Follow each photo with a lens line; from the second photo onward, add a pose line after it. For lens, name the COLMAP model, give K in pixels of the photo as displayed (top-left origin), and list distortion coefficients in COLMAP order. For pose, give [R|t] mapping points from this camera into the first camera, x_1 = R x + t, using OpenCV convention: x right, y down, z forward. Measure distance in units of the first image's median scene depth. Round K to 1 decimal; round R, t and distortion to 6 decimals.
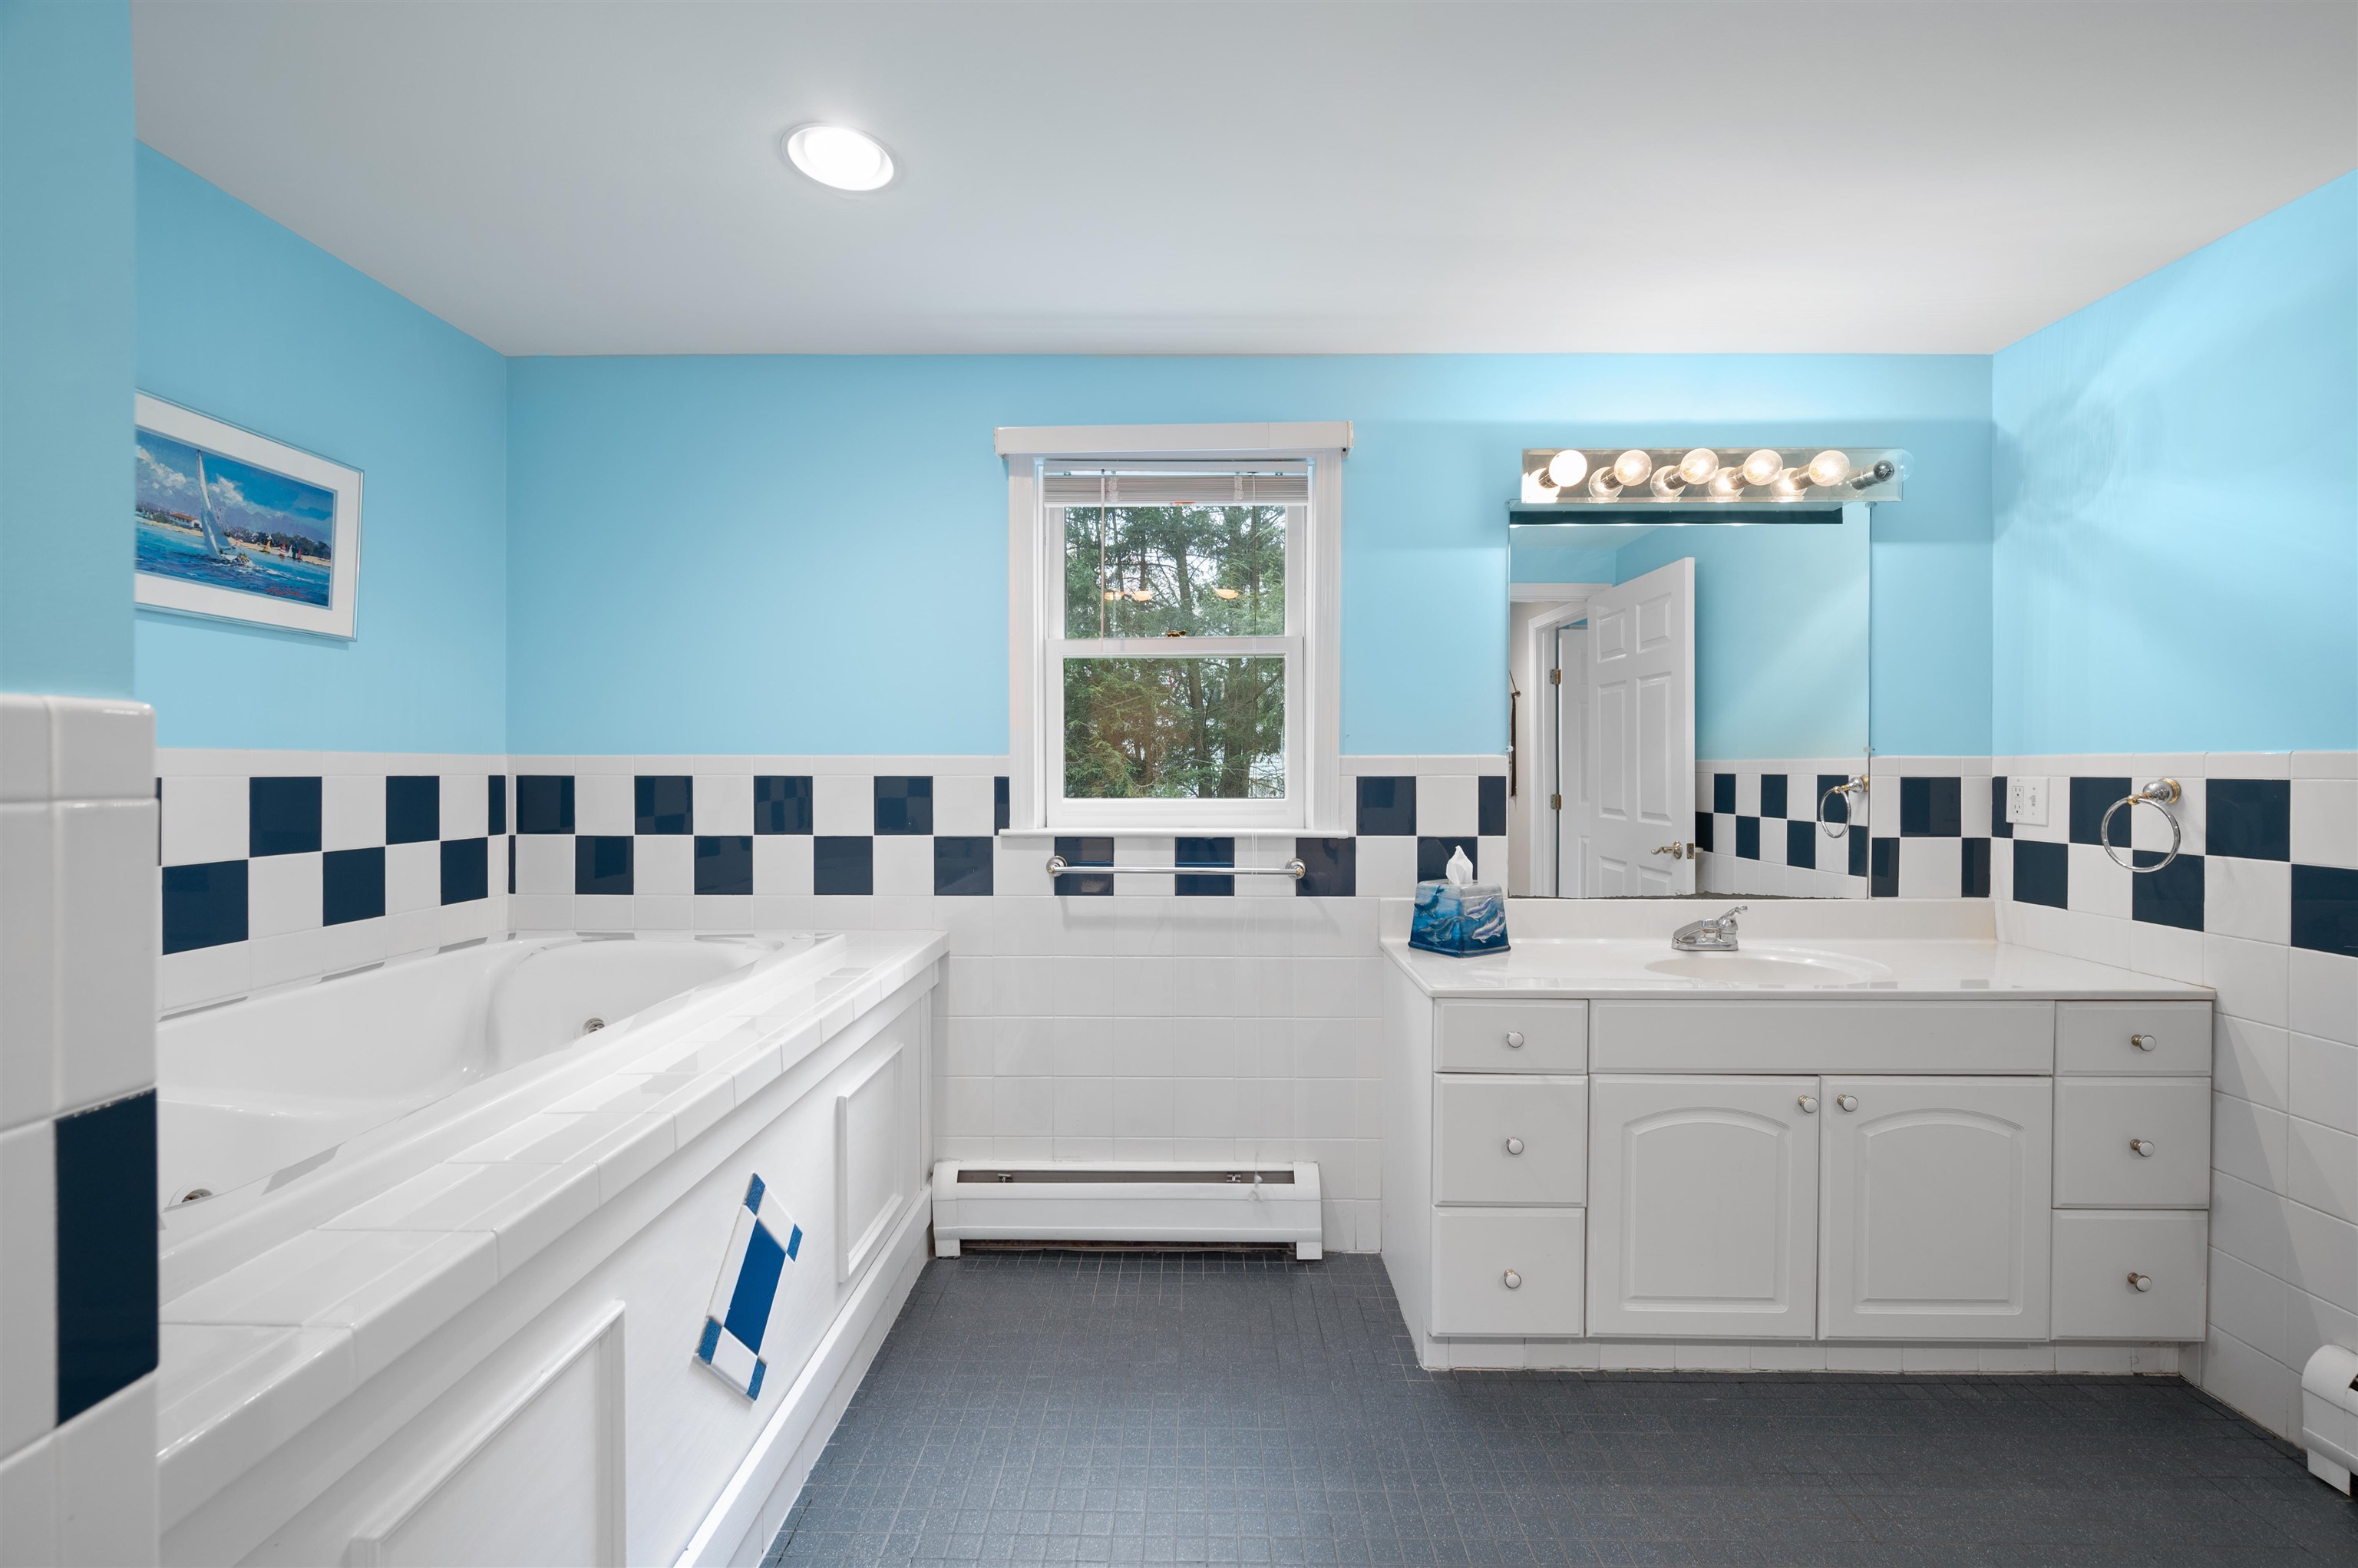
lens RADIAL K [[1053.3, 0, 1174.3], [0, 1053.3, 796.4], [0, 0, 1]] dist [-0.001297, 0.000062]
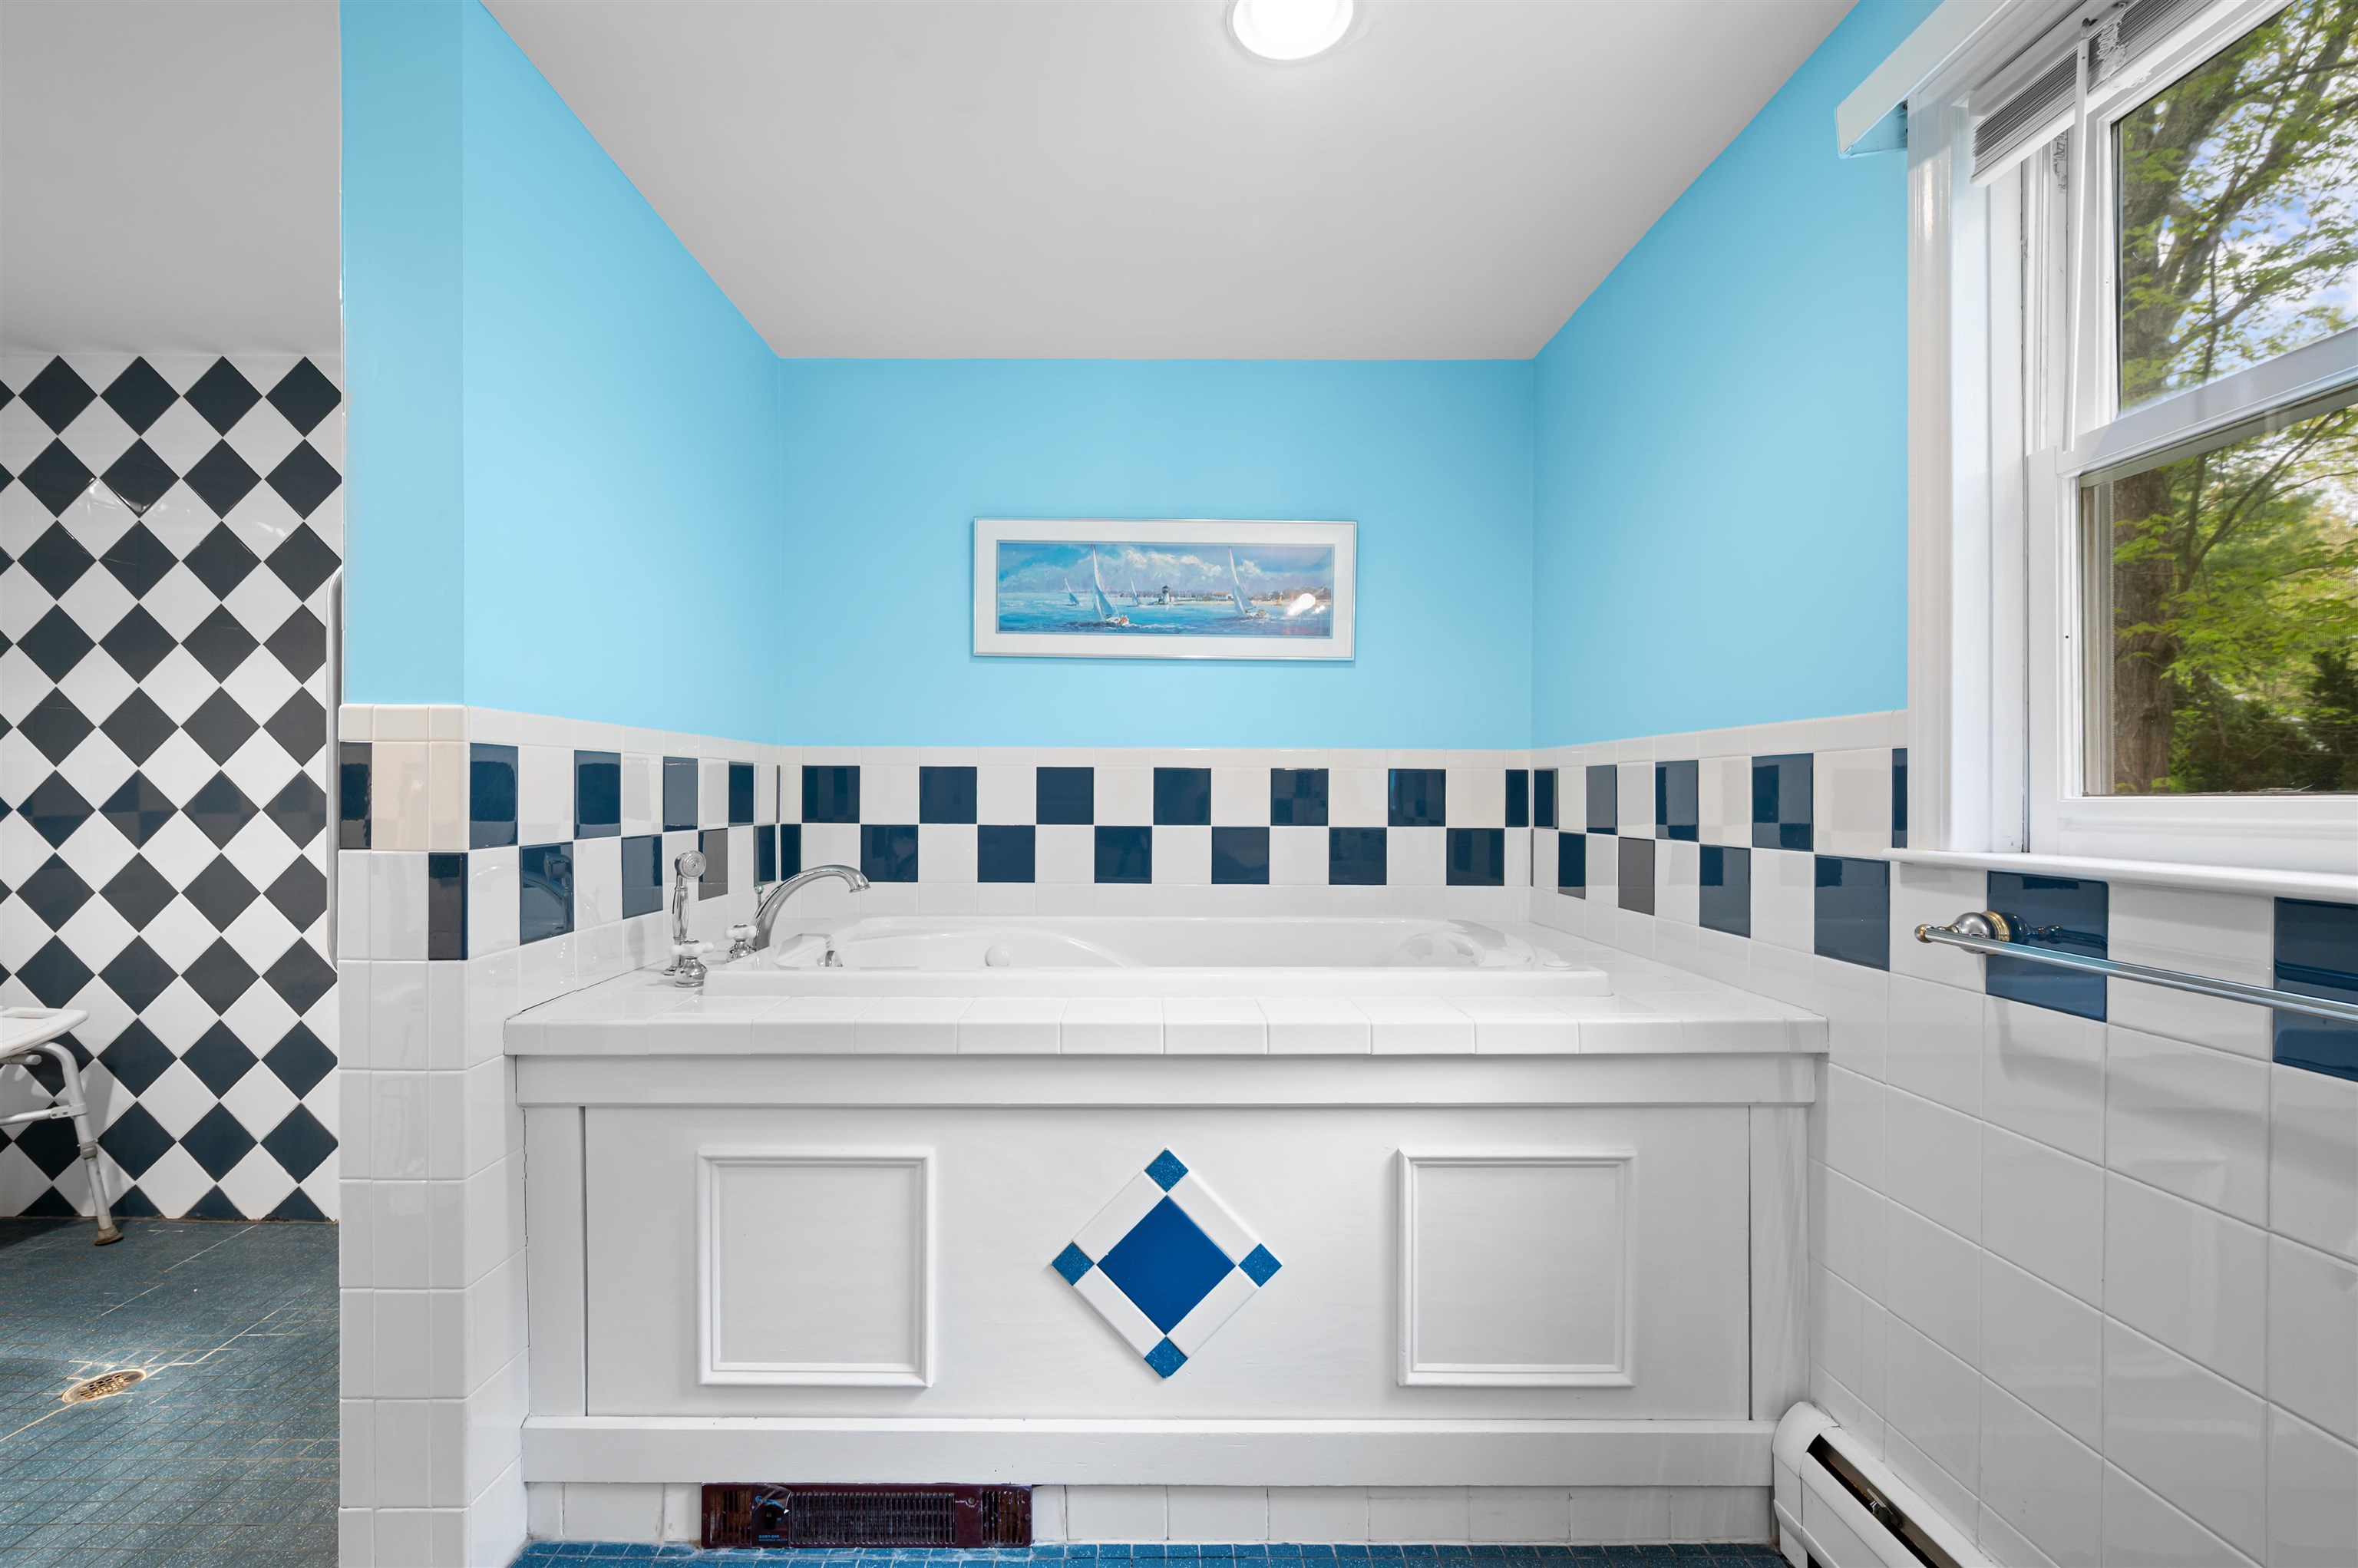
lens RADIAL K [[1053.3, 0, 1174.3], [0, 1053.3, 796.4], [0, 0, 1]] dist [-0.001297, 0.000062]
pose [[0.051663, 0.003796, -0.998657, 0.426051], [-0.000074, 0.999993, 0.003797, 0.003554], [0.998665, -0.000122, 0.051663, 0.747049]]
